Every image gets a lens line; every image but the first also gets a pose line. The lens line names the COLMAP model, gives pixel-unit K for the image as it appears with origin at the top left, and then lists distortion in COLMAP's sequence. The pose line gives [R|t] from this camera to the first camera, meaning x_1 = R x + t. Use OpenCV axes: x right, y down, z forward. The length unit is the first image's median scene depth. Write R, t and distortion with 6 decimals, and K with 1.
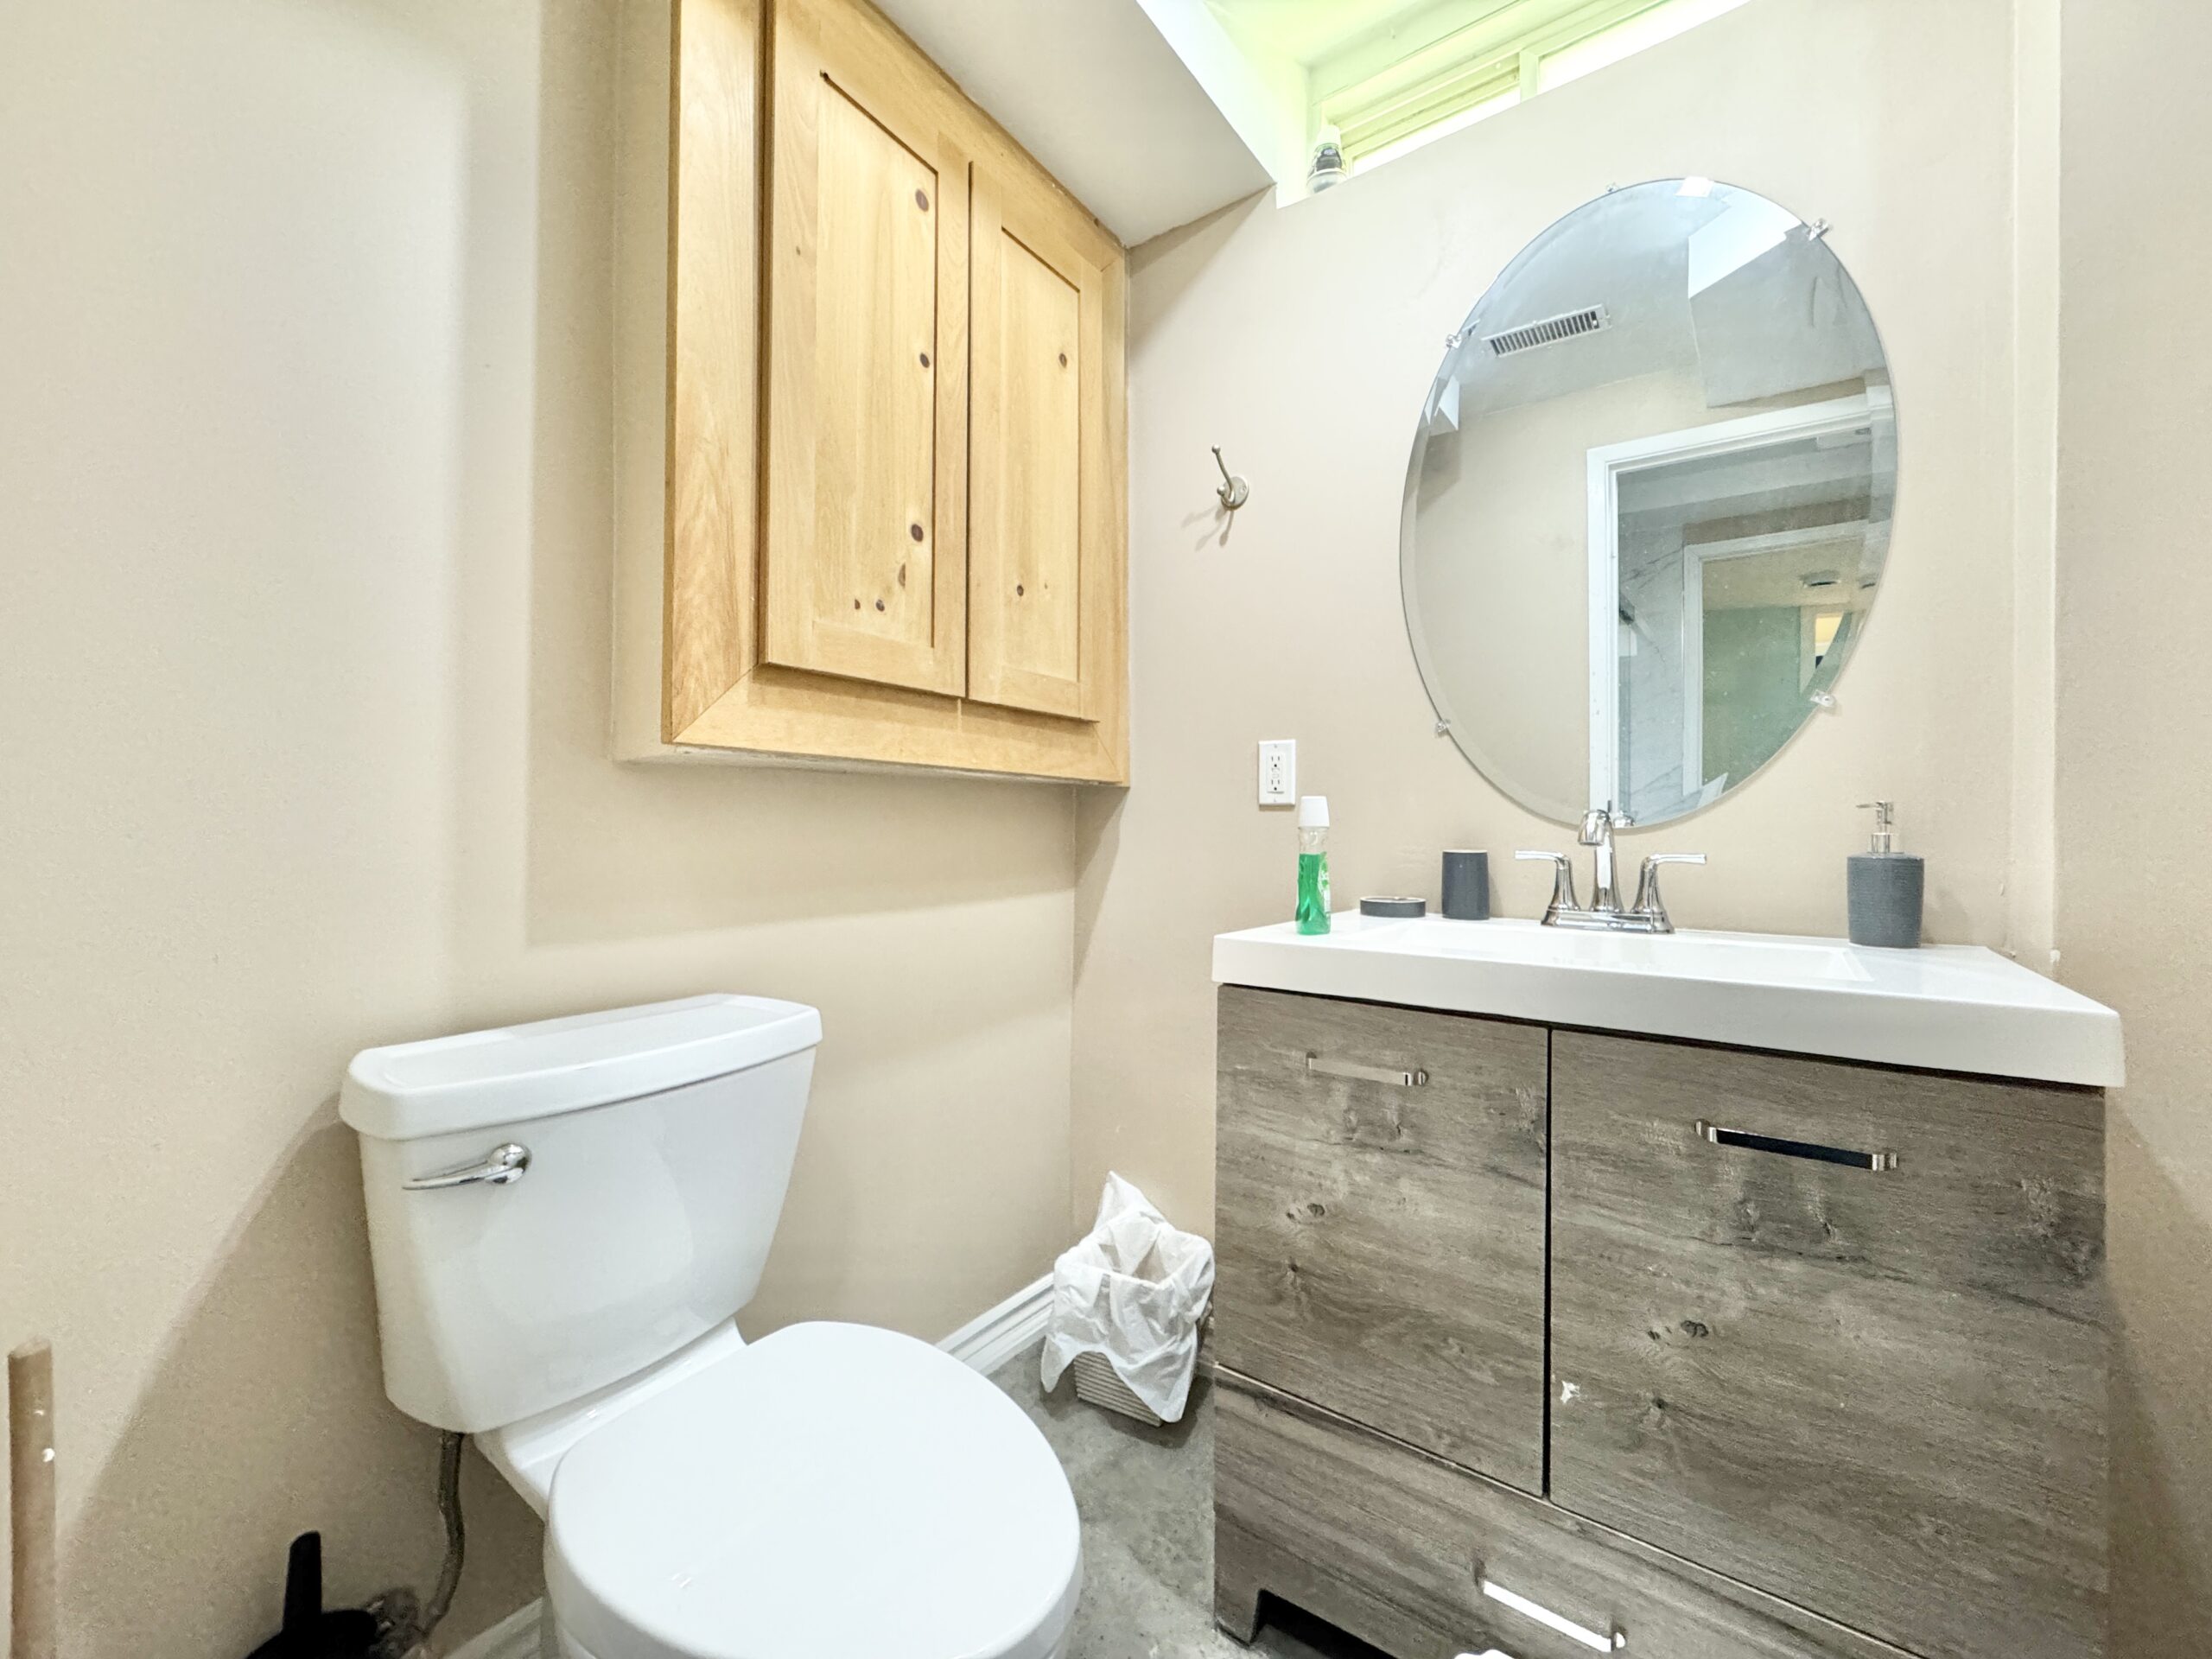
lens RADIAL K [[878.5, 0, 1107.9], [0, 878.5, 829.1], [0, 0, 1]] dist [-0.001236, 0.000822]
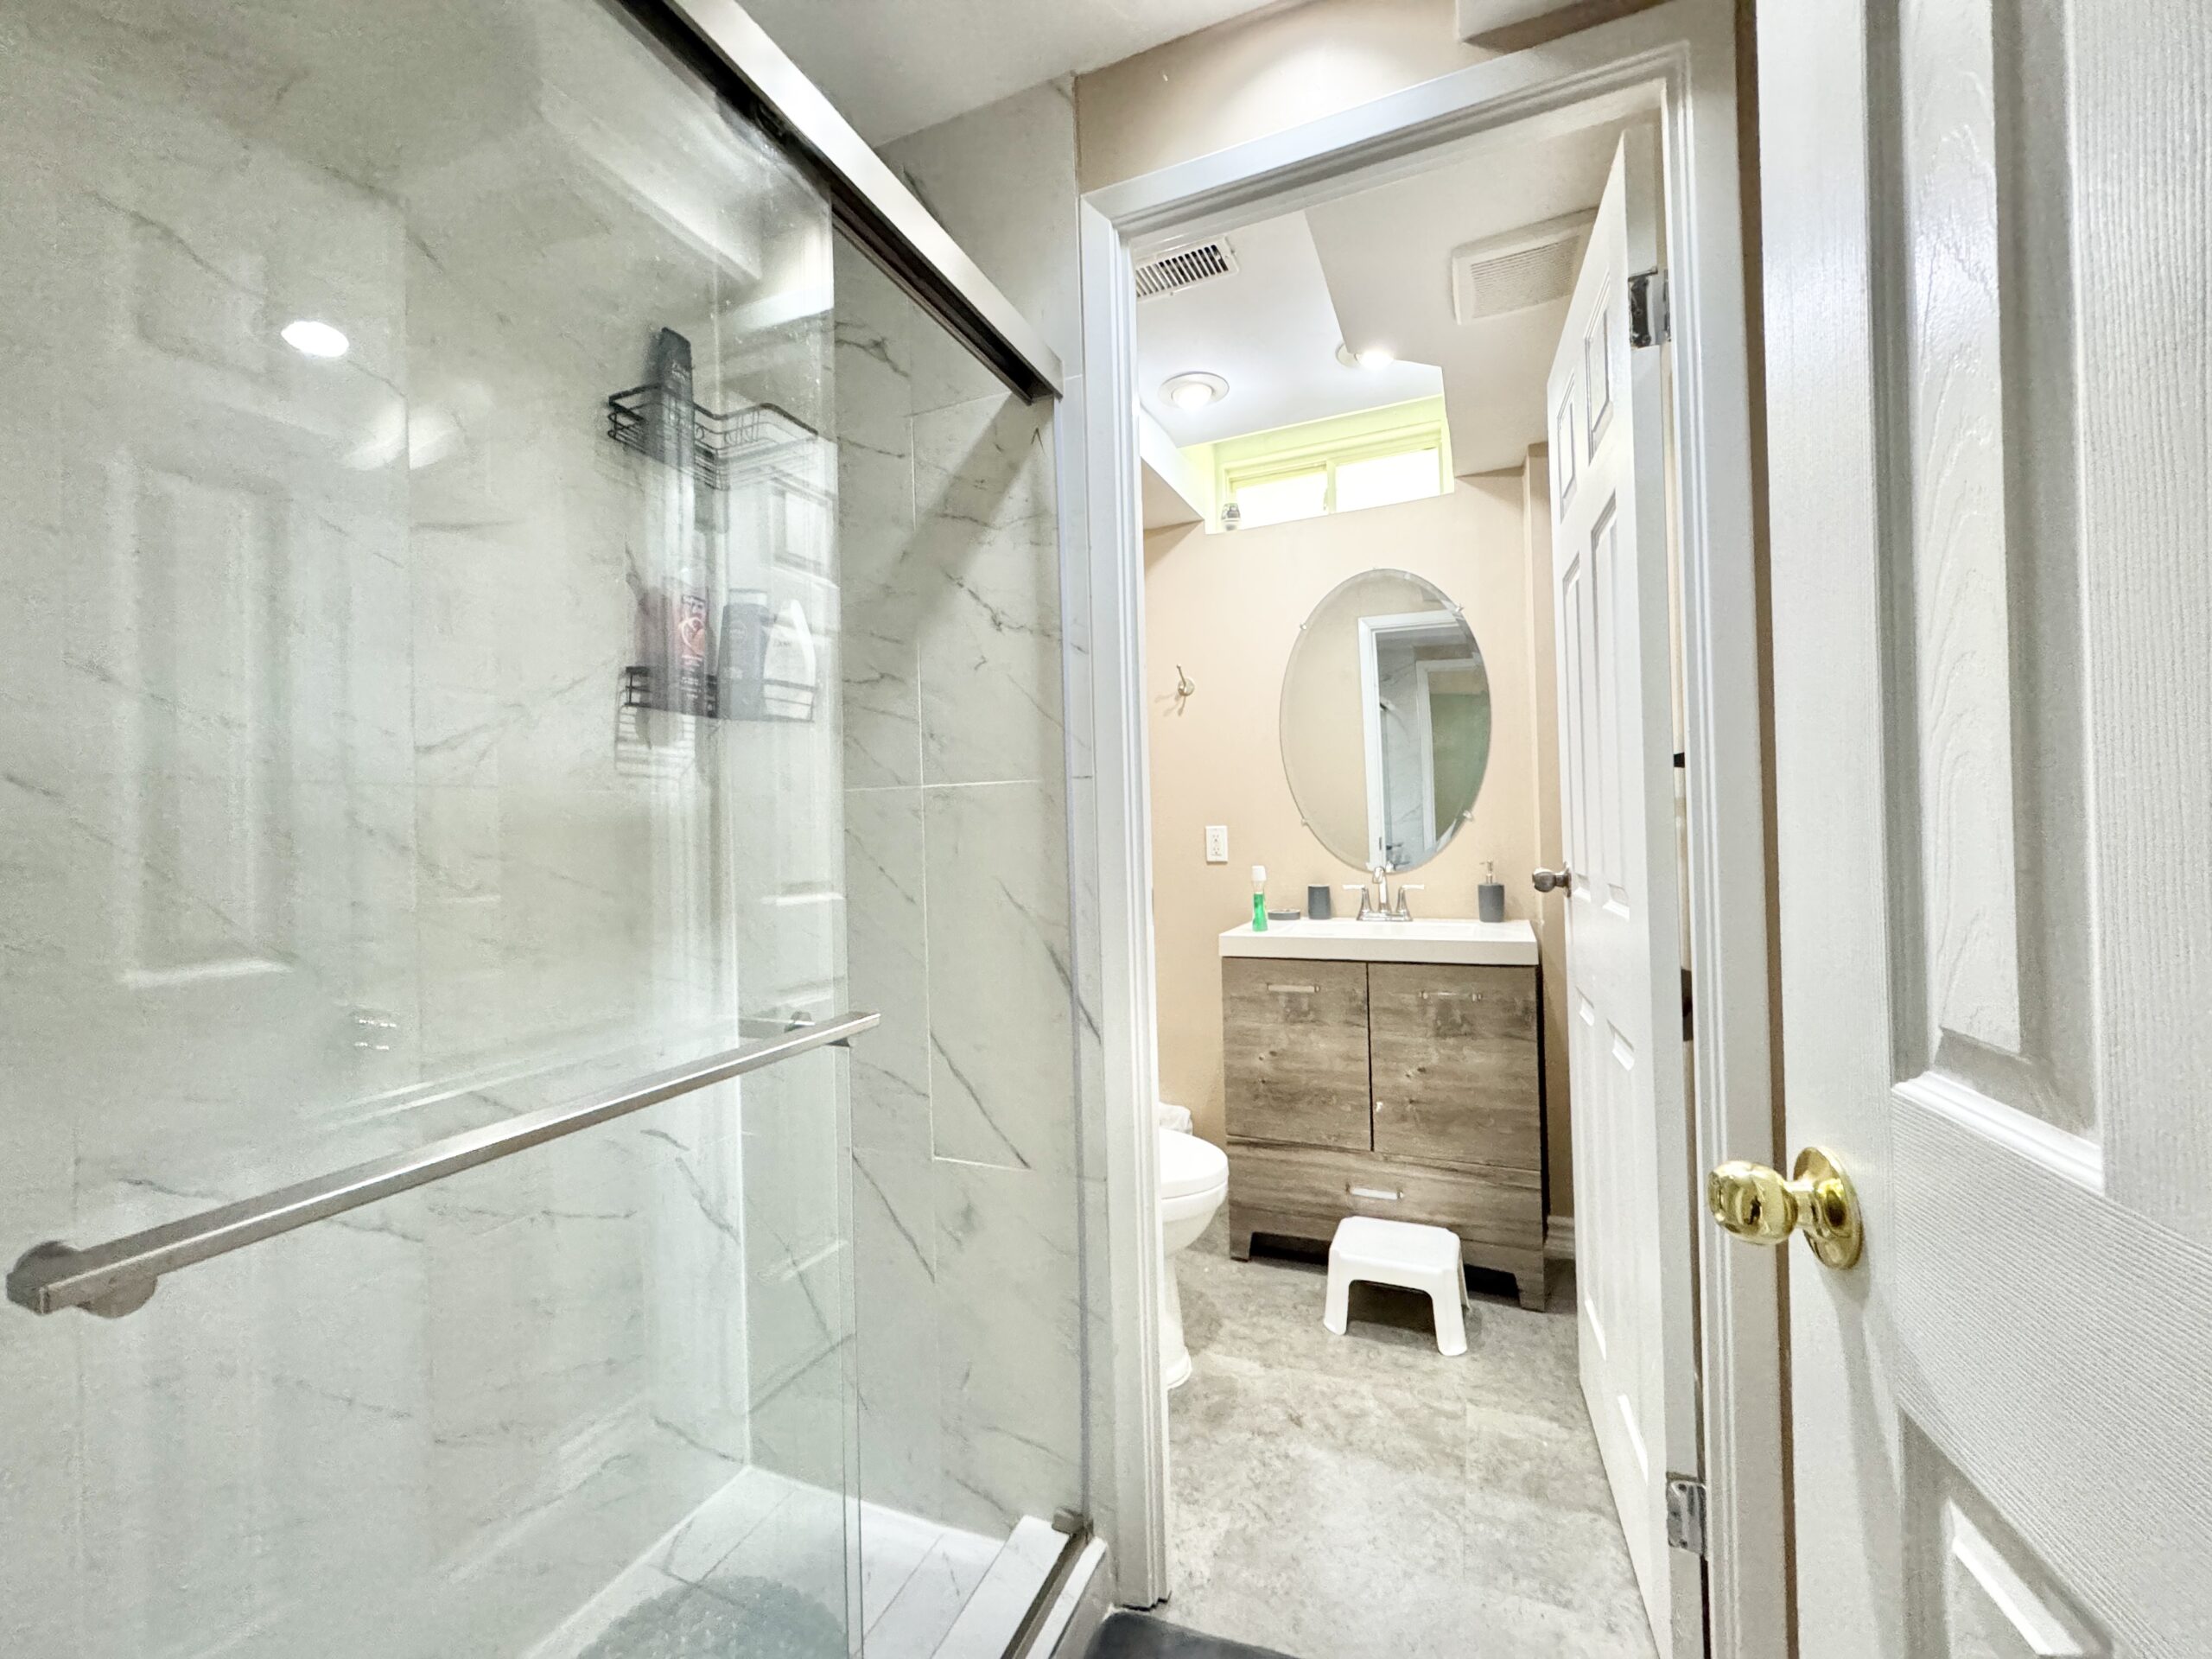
lens RADIAL K [[878.5, 0, 1108.7], [0, 878.5, 827.3], [0, 0, 1]] dist [-0.001236, 0.000822]
pose [[0.973943, -0.031479, 0.224599, -0.642159], [0.033535, 0.999423, -0.005343, -0.142812], [-0.224301, 0.012736, 0.974437, -1.074492]]
